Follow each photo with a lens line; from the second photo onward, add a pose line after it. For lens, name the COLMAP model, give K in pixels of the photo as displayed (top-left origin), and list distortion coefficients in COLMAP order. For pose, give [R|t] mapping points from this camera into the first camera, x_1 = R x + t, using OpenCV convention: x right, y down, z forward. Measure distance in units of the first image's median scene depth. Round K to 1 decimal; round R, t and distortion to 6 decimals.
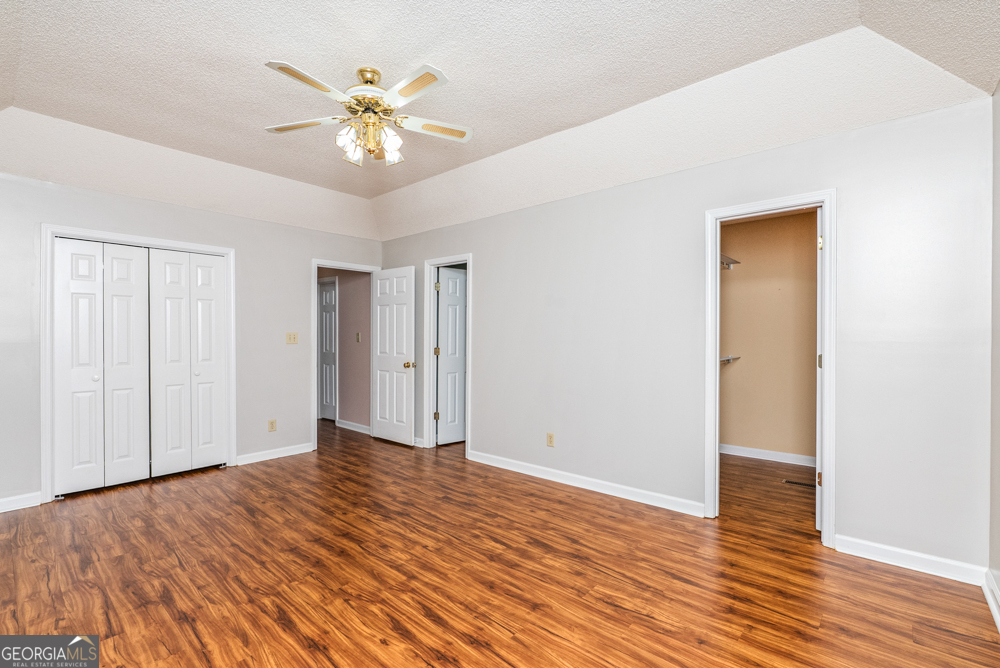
lens RADIAL K [[455.3, 0, 497.7], [0, 455.3, 332.0], [0, 0, 1]] dist [0.002875, 0.000778]
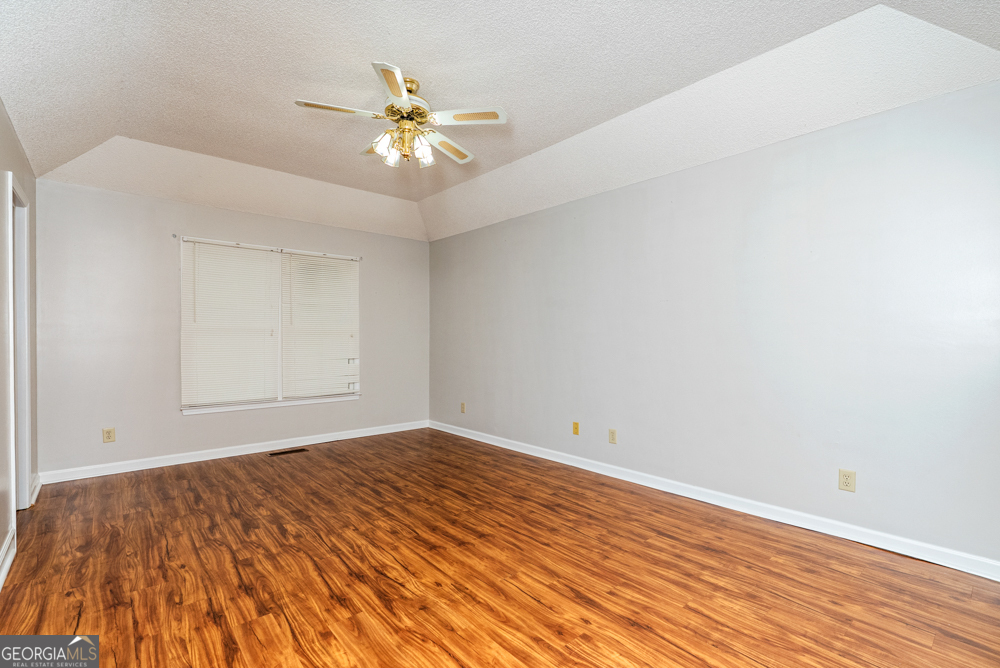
lens RADIAL K [[455.3, 0, 497.7], [0, 455.3, 332.0], [0, 0, 1]] dist [0.002875, 0.000778]
pose [[-0.991461, 0.003915, 0.130343, -0.611137], [0.000906, 0.999732, -0.023139, 0.050217], [-0.130399, -0.022823, -0.991199, 1.984687]]
